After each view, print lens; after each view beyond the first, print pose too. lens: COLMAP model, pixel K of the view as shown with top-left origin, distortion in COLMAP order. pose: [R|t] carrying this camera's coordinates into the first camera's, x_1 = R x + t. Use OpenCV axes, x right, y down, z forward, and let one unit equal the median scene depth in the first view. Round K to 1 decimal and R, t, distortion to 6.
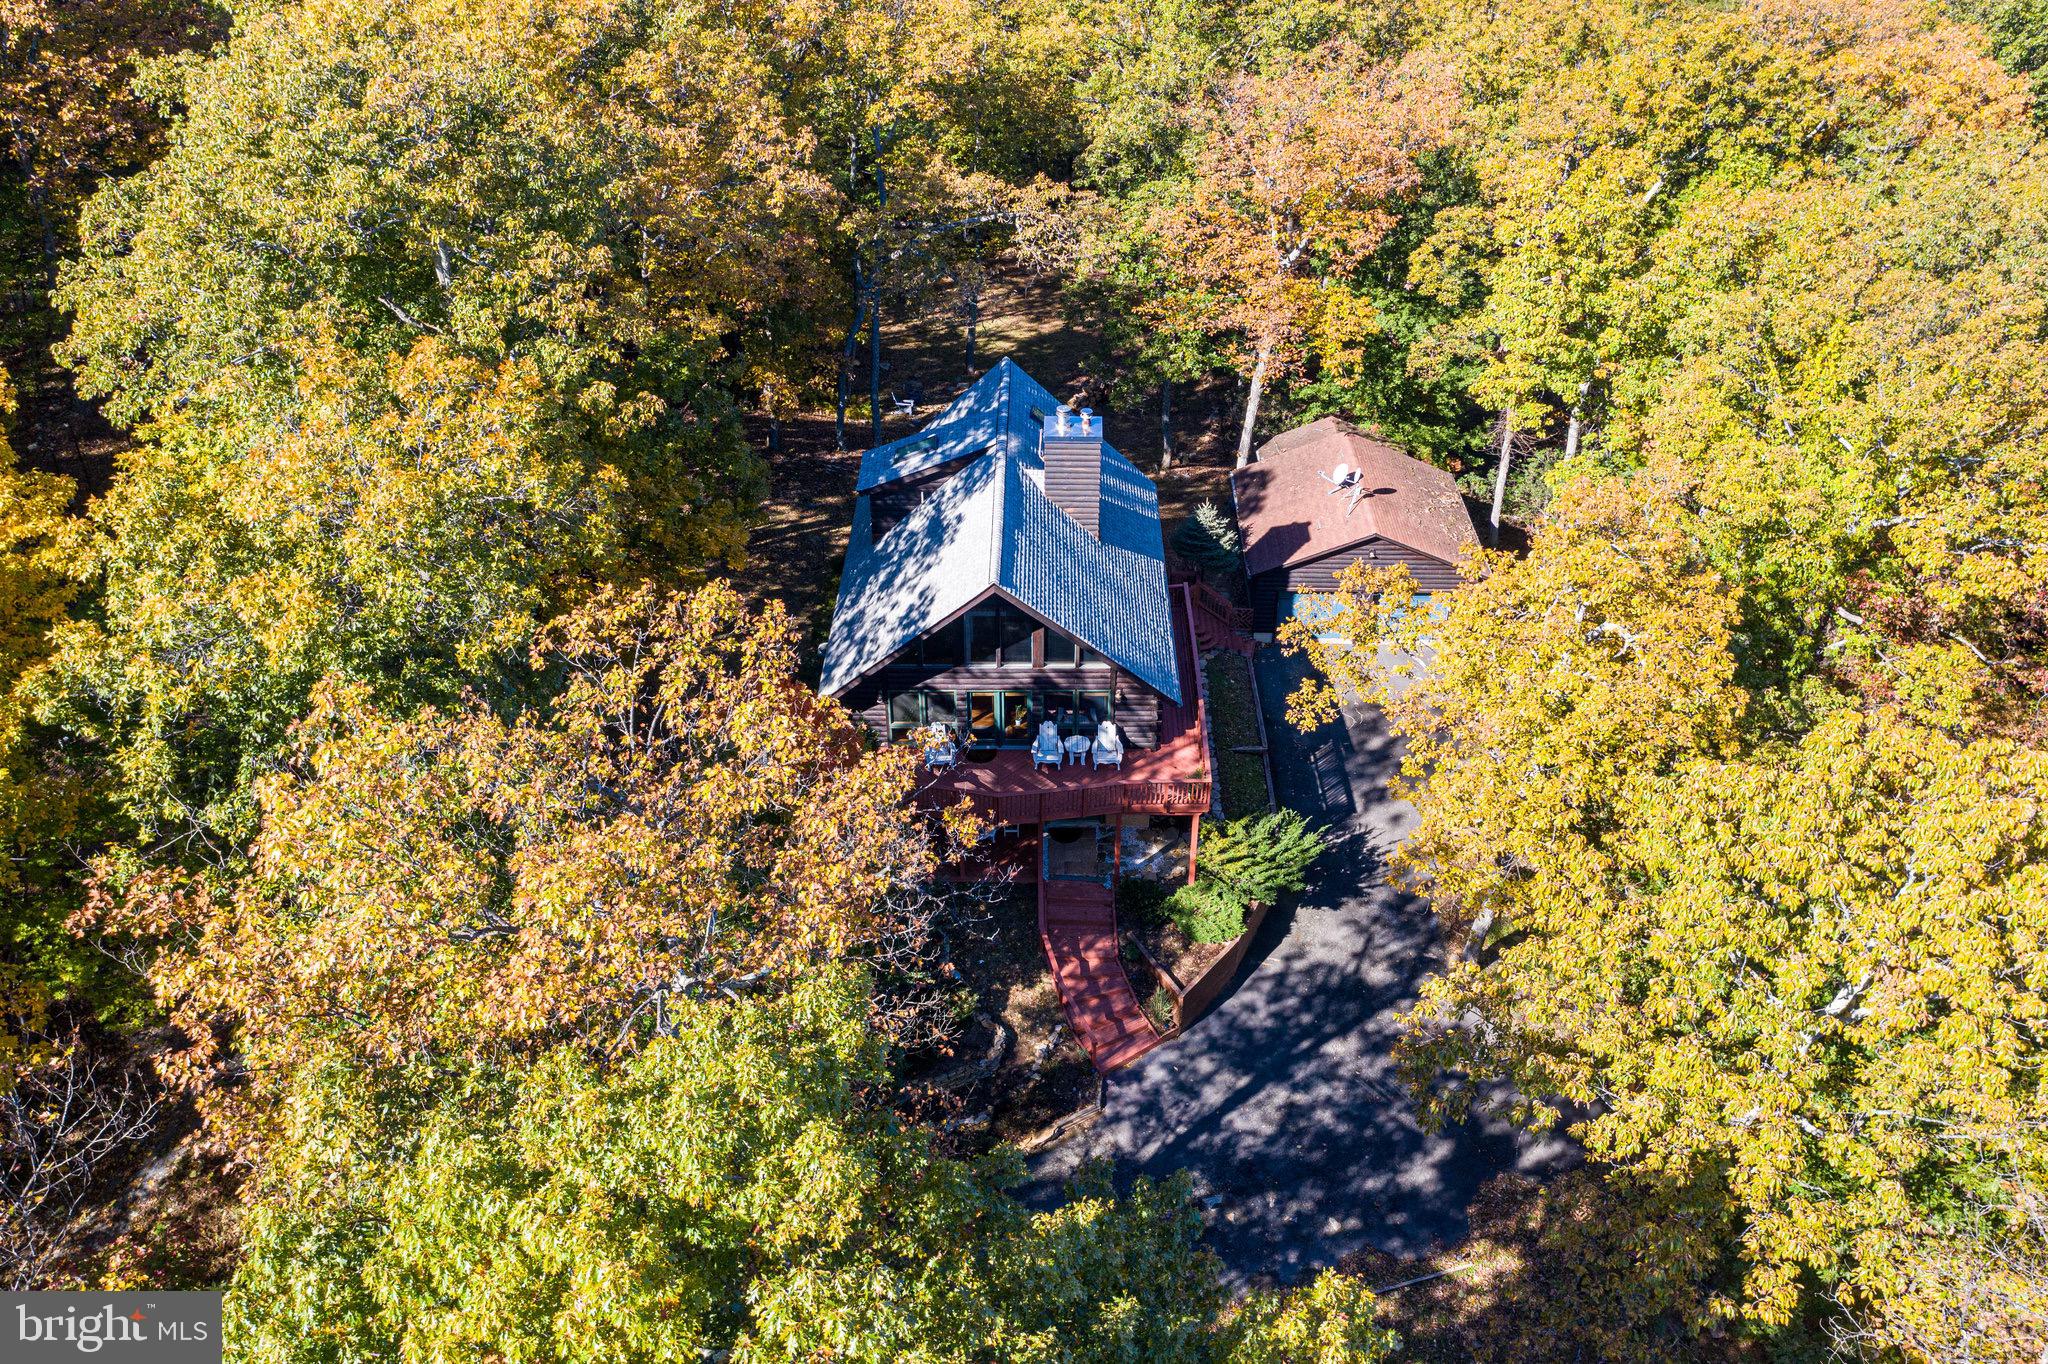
lens RADIAL K [[1688.8, 0, 1022.9], [0, 1688.8, 679.5], [0, 0, 1]] dist [0.003881, -0.009043]
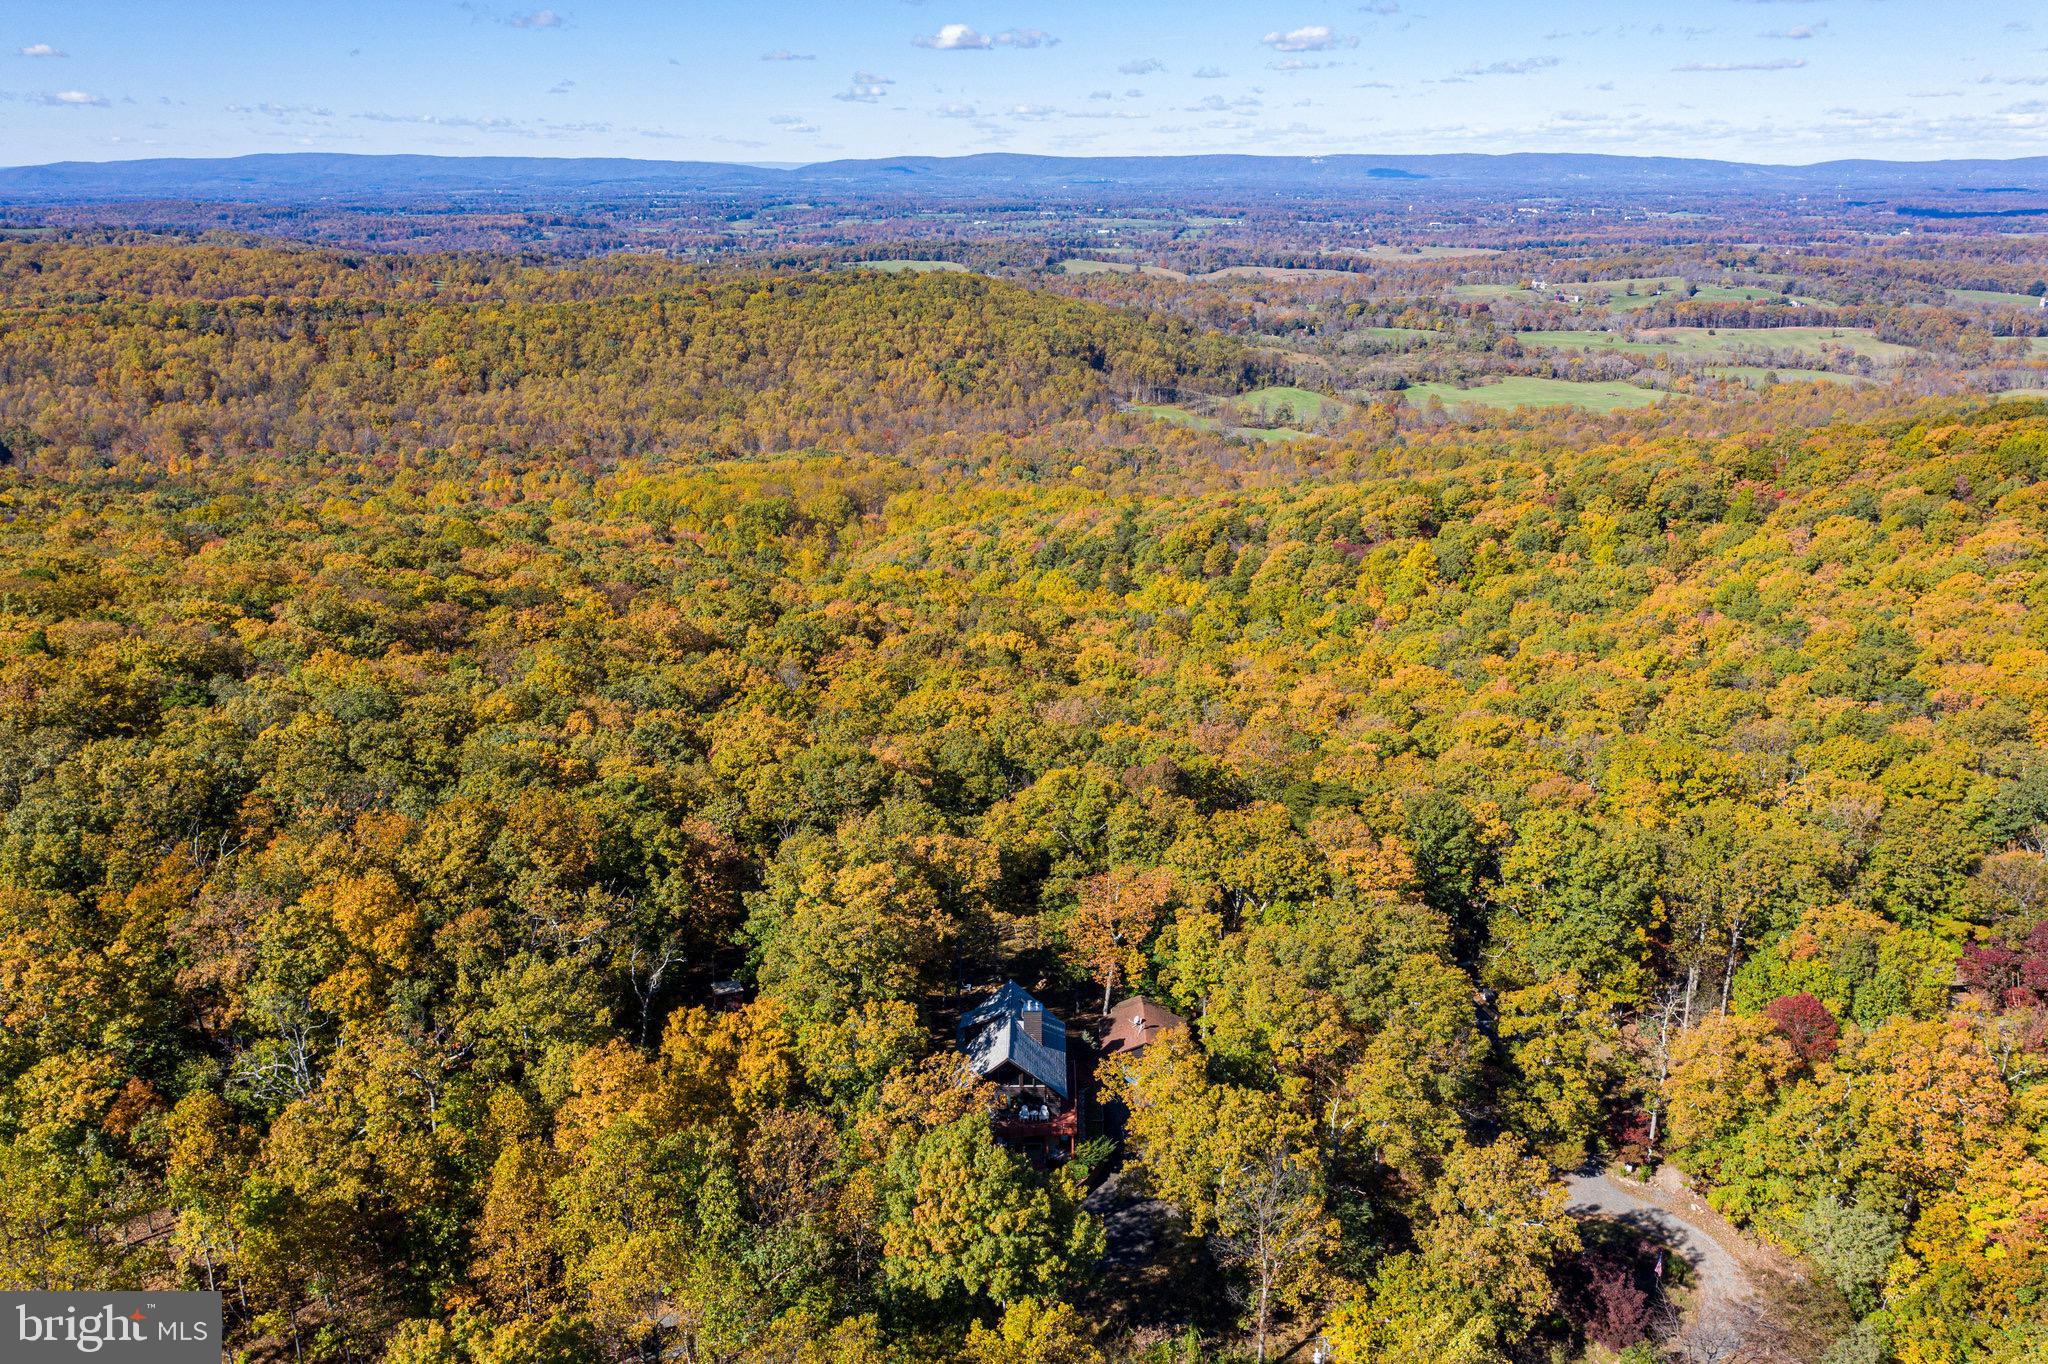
lens RADIAL K [[1688.8, 0, 1026.7], [0, 1688.8, 663.7], [0, 0, 1]] dist [0.003881, -0.009043]
pose [[0.999999, -0.001241, -0.000186, 0.019708], [0.001125, 0.952224, -0.305397, 0.197959], [0.000556, 0.305397, 0.952225, -2.157056]]
